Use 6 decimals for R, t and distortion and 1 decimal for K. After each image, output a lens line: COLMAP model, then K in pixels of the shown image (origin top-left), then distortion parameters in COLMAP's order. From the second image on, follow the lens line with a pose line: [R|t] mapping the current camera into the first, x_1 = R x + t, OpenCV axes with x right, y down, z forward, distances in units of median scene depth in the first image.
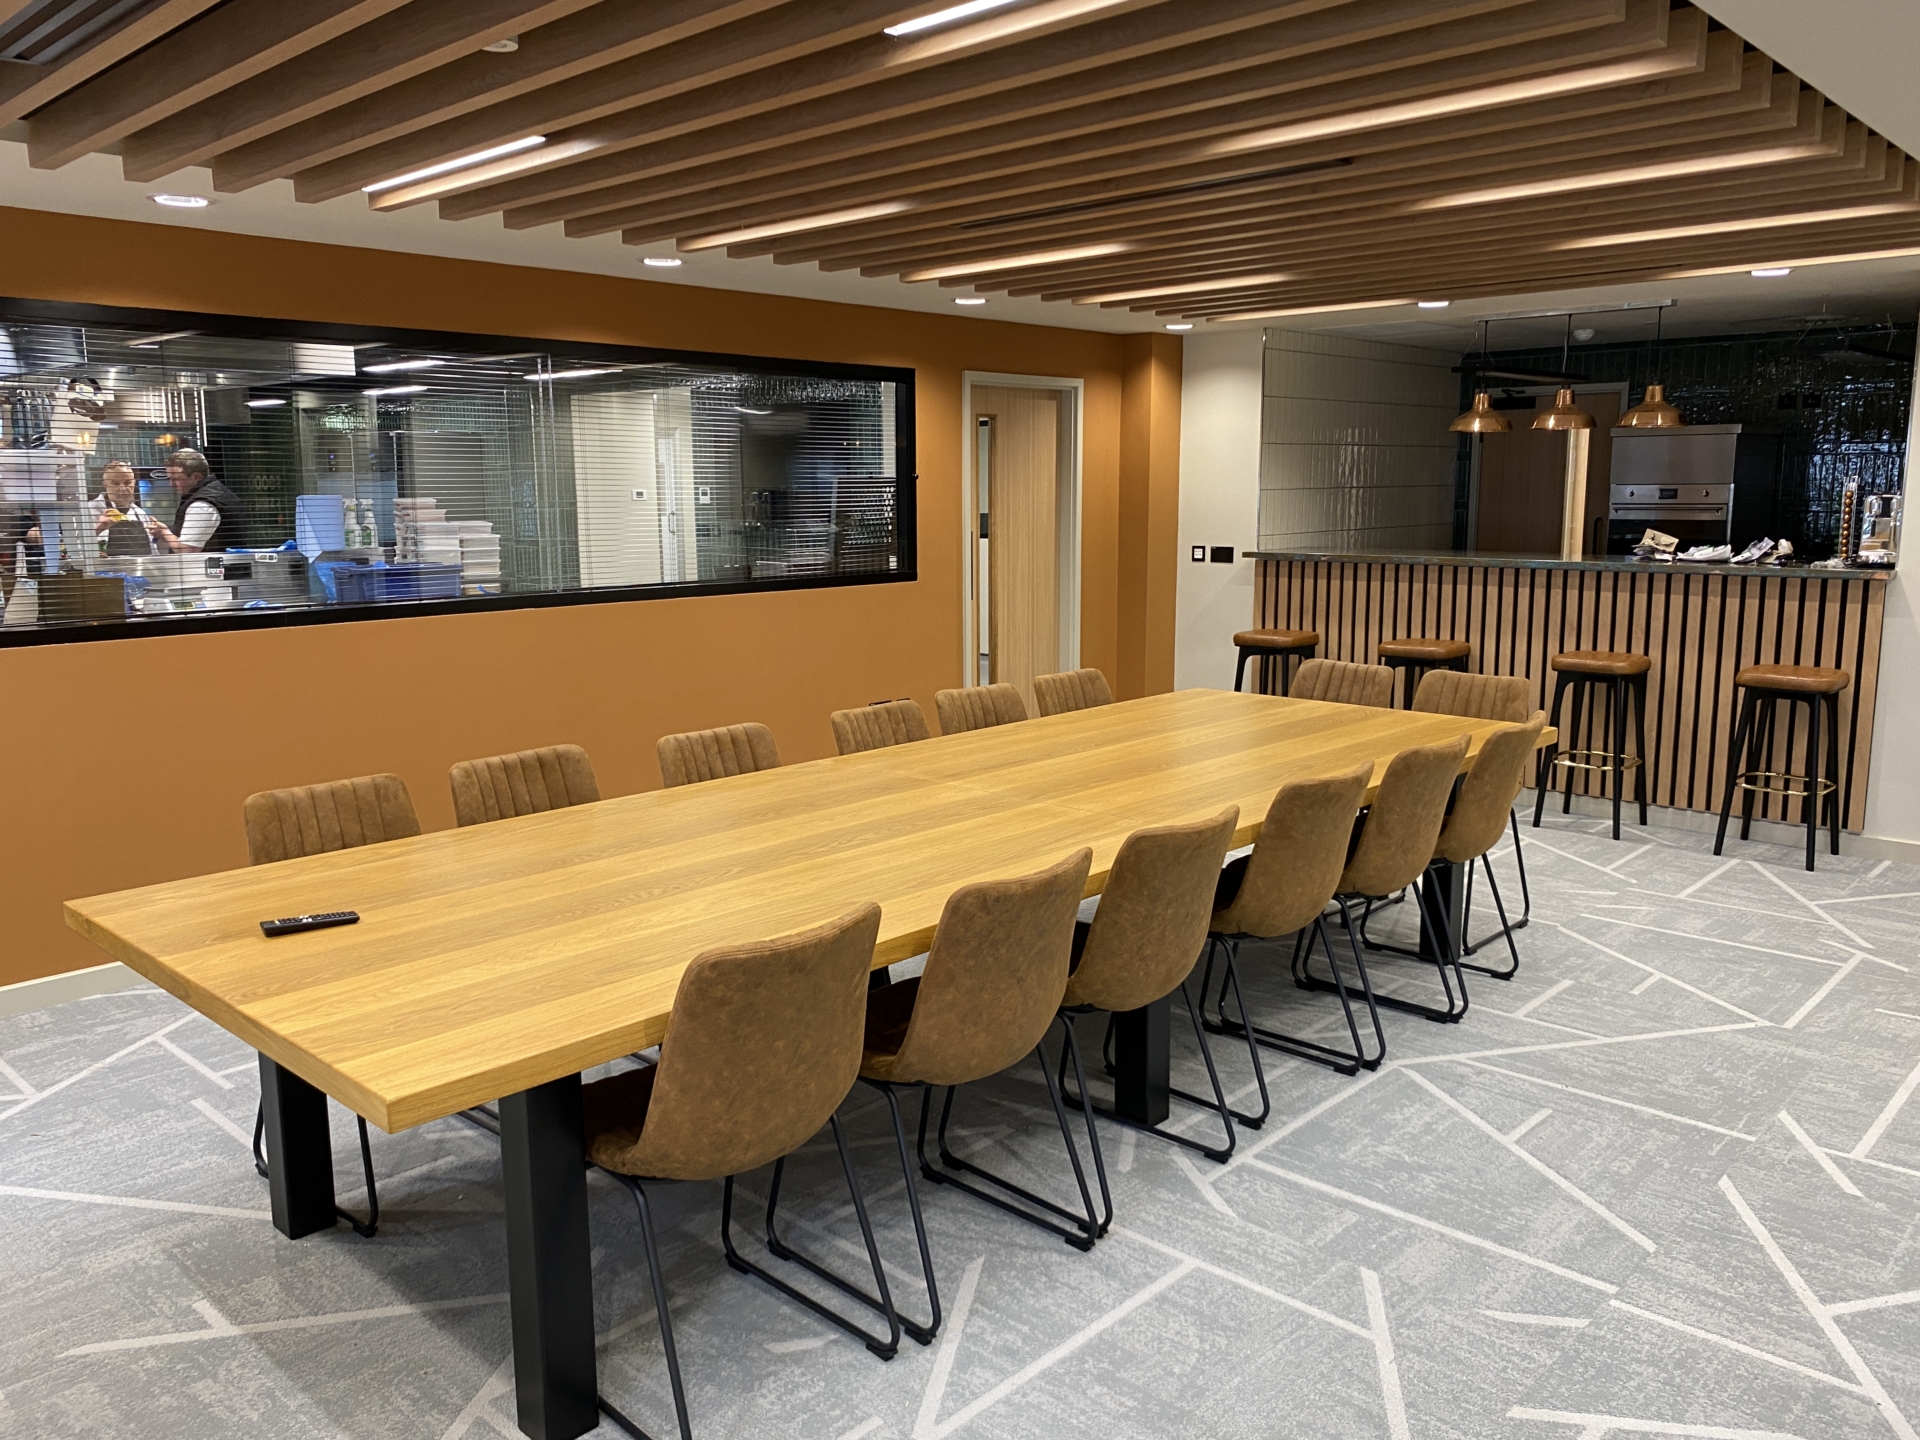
lens RADIAL K [[1476.7, 0, 960.0], [0, 1476.7, 720.0], [0, 0, 1]] dist [0.012977, -0.011105]
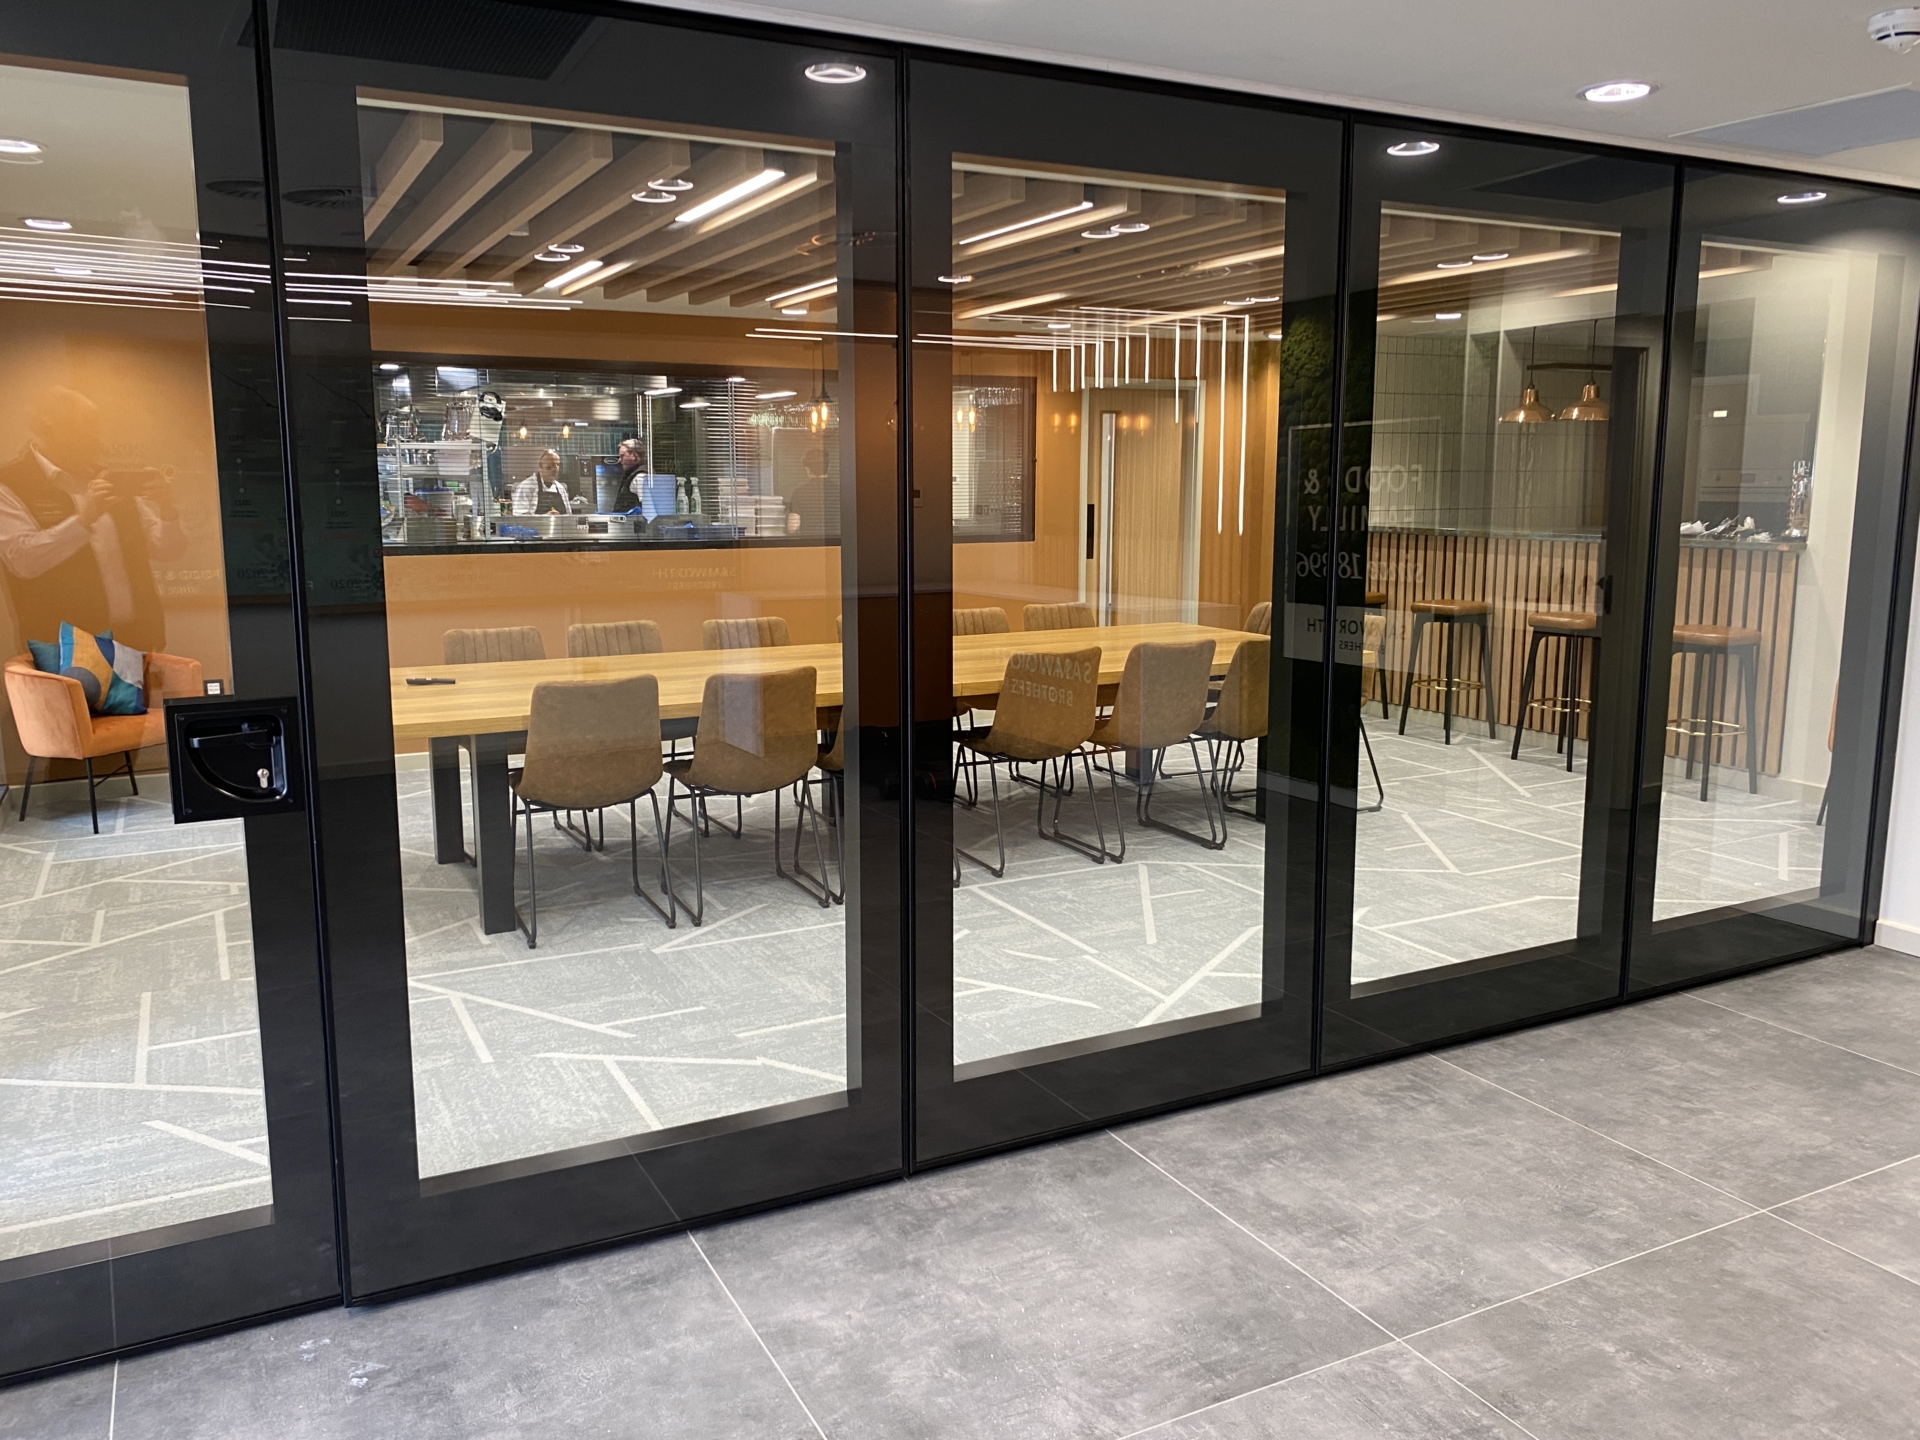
lens RADIAL K [[1444.7, 0, 936.4], [0, 1444.7, 710.7], [0, 0, 1]] dist [0.181133, -0.408289]
pose [[0.941389, 0.058030, -0.332293, 0.615161], [-0.057382, 0.998283, 0.011769, 0.084118], [0.332406, 0.007989, 0.943103, -0.447402]]
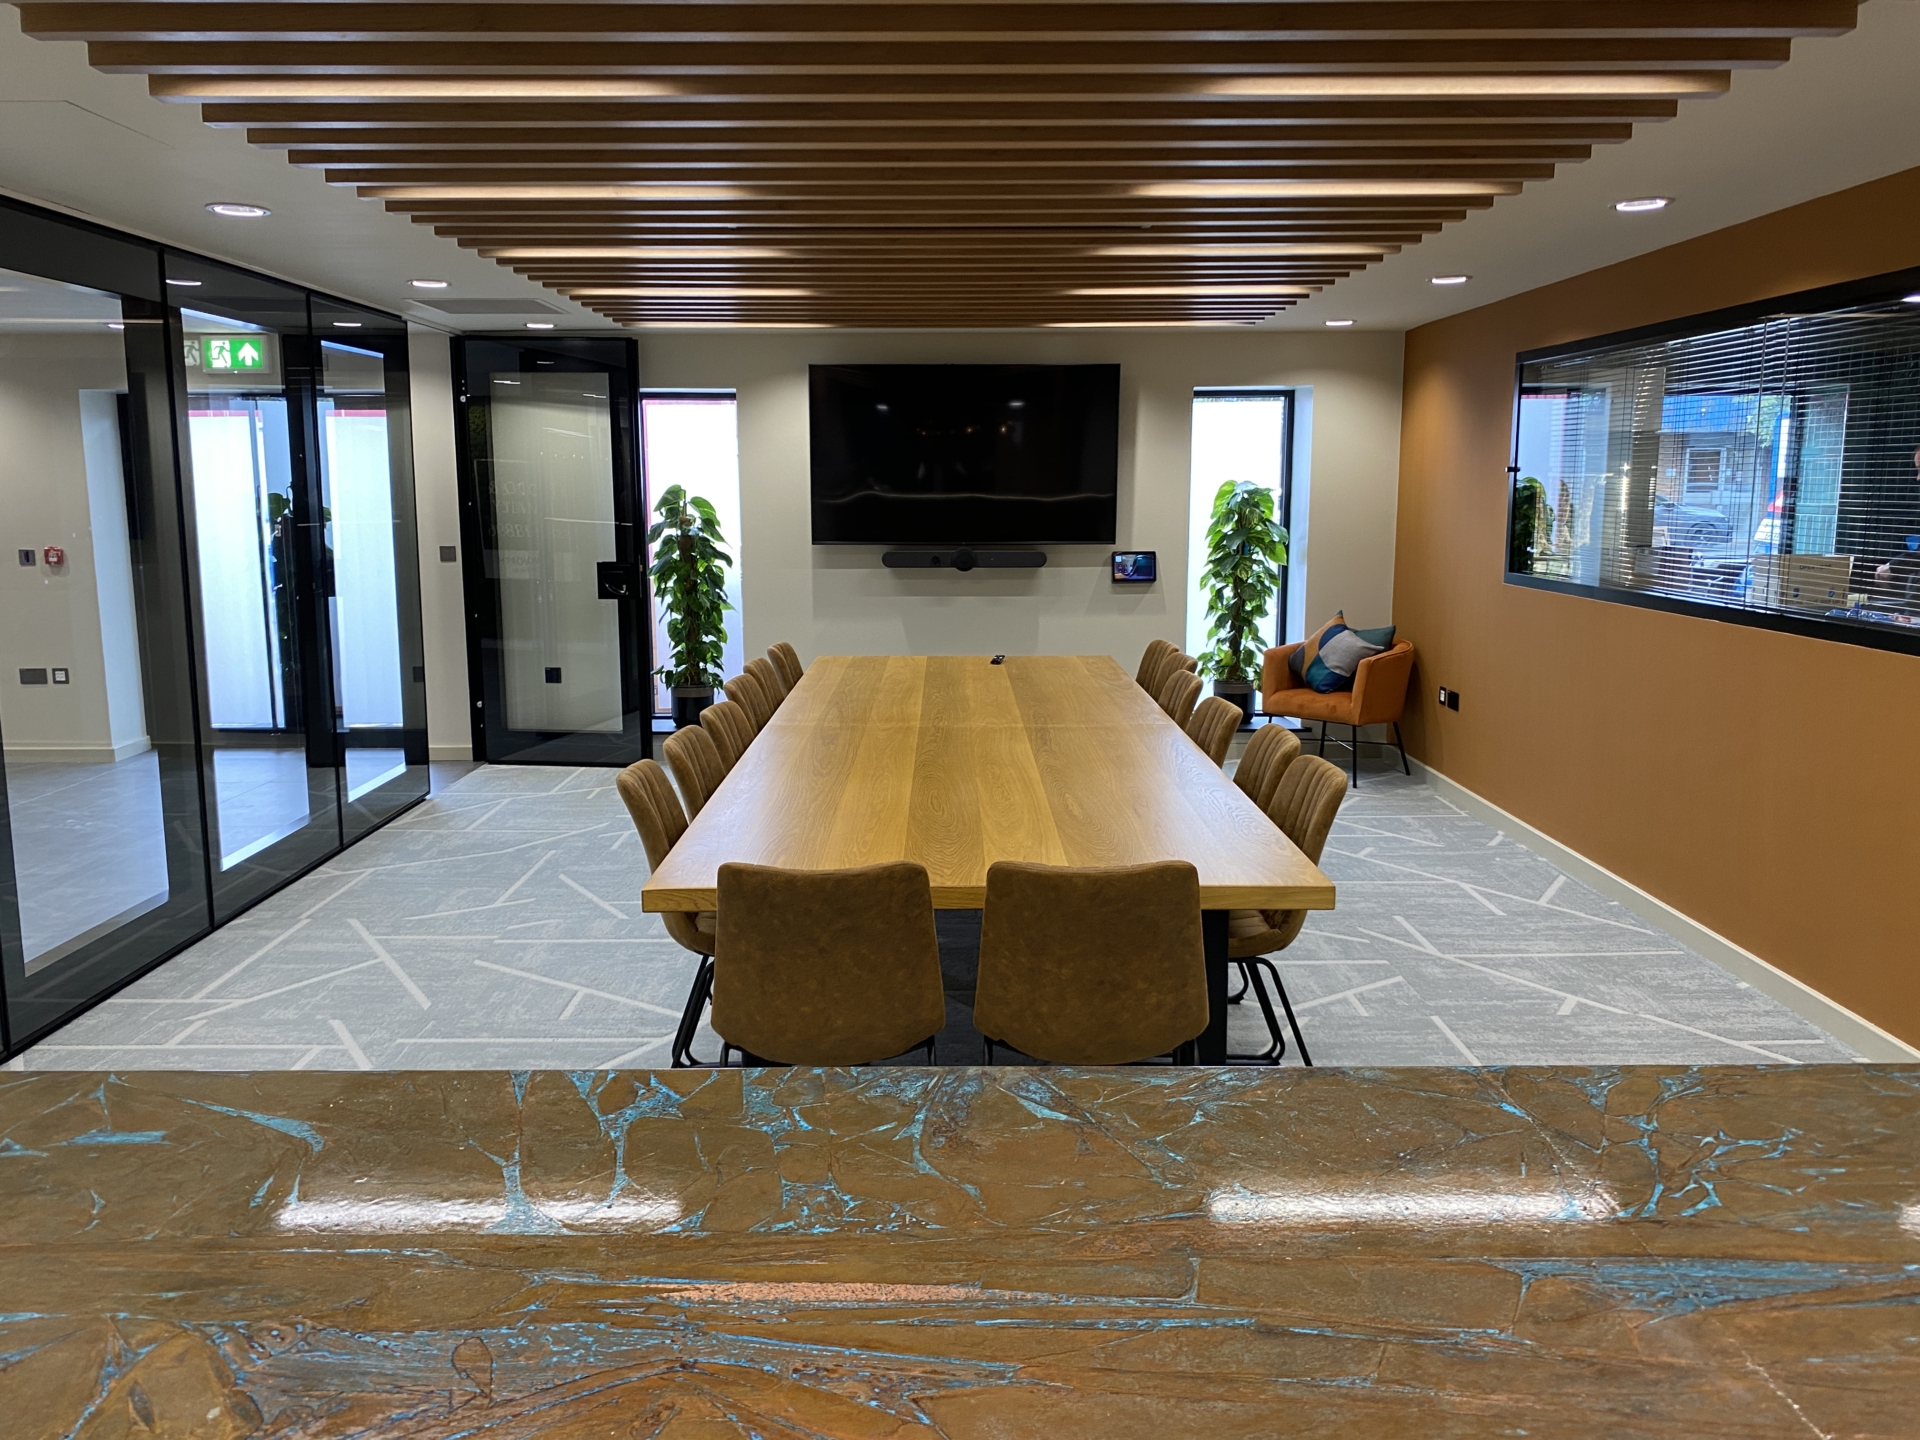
lens RADIAL K [[1476.7, 0, 960.0], [0, 1476.7, 720.0], [0, 0, 1]] dist [0.012977, -0.011105]
pose [[-0.724654, 0.118316, -0.678880, 0.935915], [-0.105721, 0.954400, 0.279184, -0.325937], [0.680955, 0.274084, -0.679102, 1.942162]]
